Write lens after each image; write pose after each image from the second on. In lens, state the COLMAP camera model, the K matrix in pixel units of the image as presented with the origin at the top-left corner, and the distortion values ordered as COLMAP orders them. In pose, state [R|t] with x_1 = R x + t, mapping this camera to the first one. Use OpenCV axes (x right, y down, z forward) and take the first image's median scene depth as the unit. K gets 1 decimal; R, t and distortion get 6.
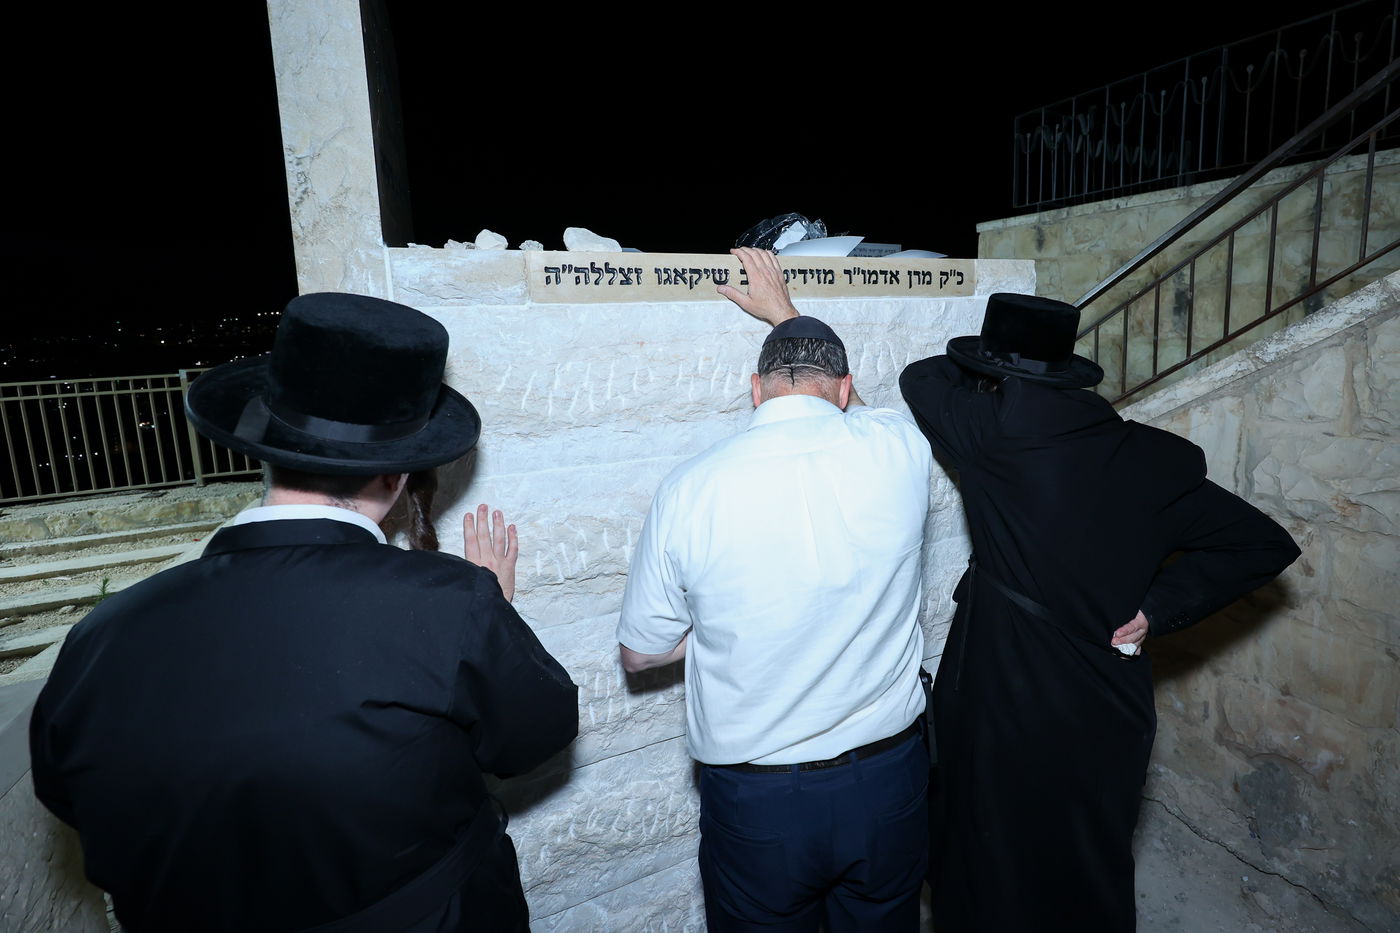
lens RADIAL K [[648.5, 0, 791.3], [0, 648.5, 406.1], [0, 0, 1]] dist [0.002340, -0.000065]
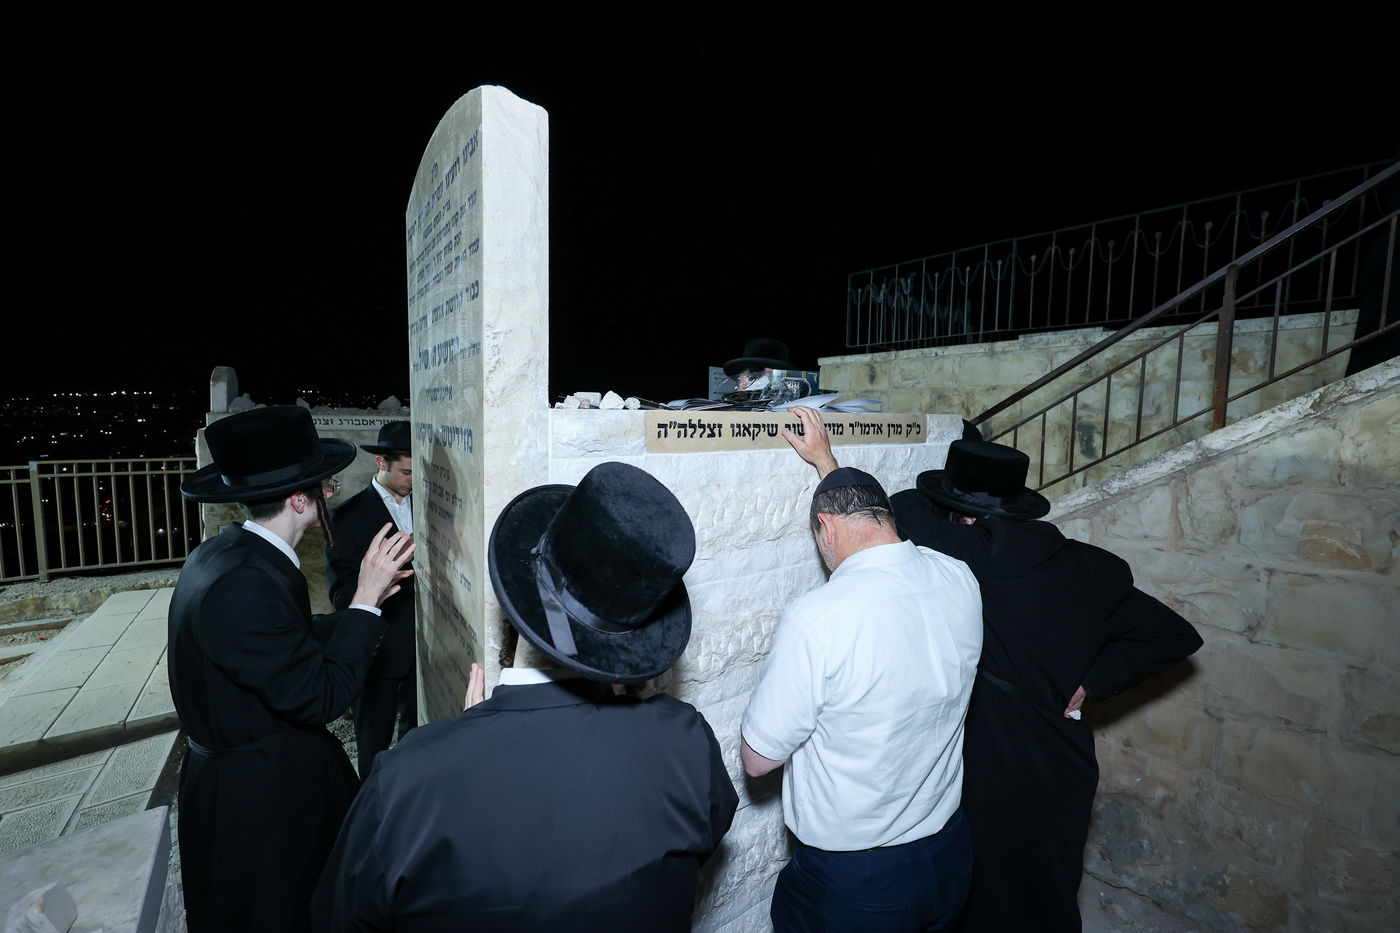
lens RADIAL K [[559.3, 0, 742.4], [0, 559.3, 476.5], [0, 0, 1]] dist [0.001660, 0.000080]
pose [[0.986342, 0.020542, 0.163424, -0.231127], [-0.012386, 0.998634, -0.050767, -0.039295], [-0.164244, 0.048049, 0.985249, -0.020163]]
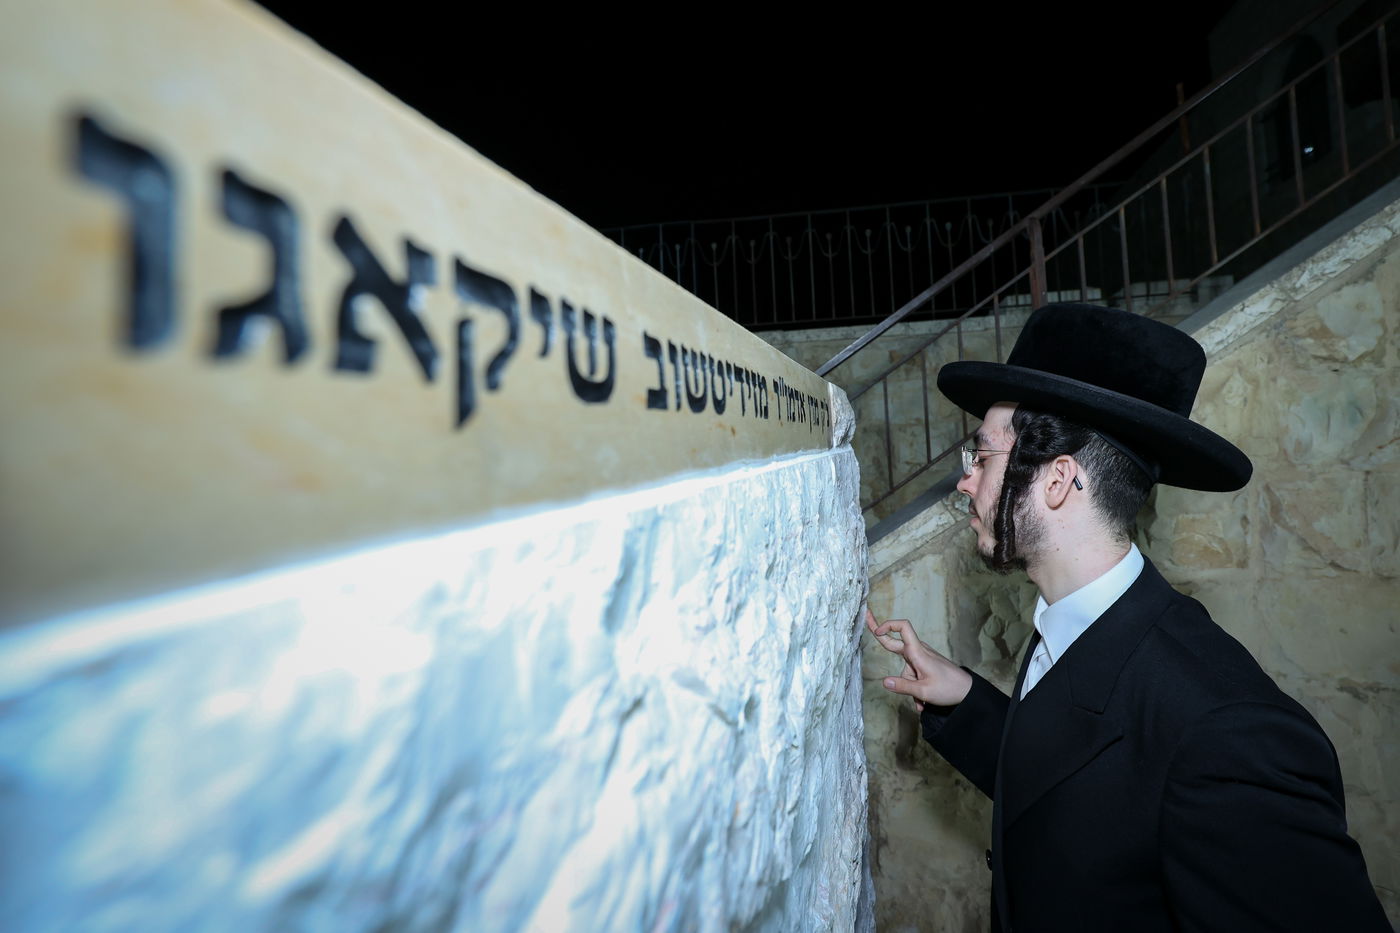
lens RADIAL K [[648.5, 0, 791.3], [0, 648.5, 406.1], [0, 0, 1]] dist [0.002340, -0.000065]
pose [[0.682084, 0.025995, 0.730812, -0.134089], [0.147779, 0.973849, -0.172565, -0.103227], [-0.716187, 0.225703, 0.660405, 0.587296]]
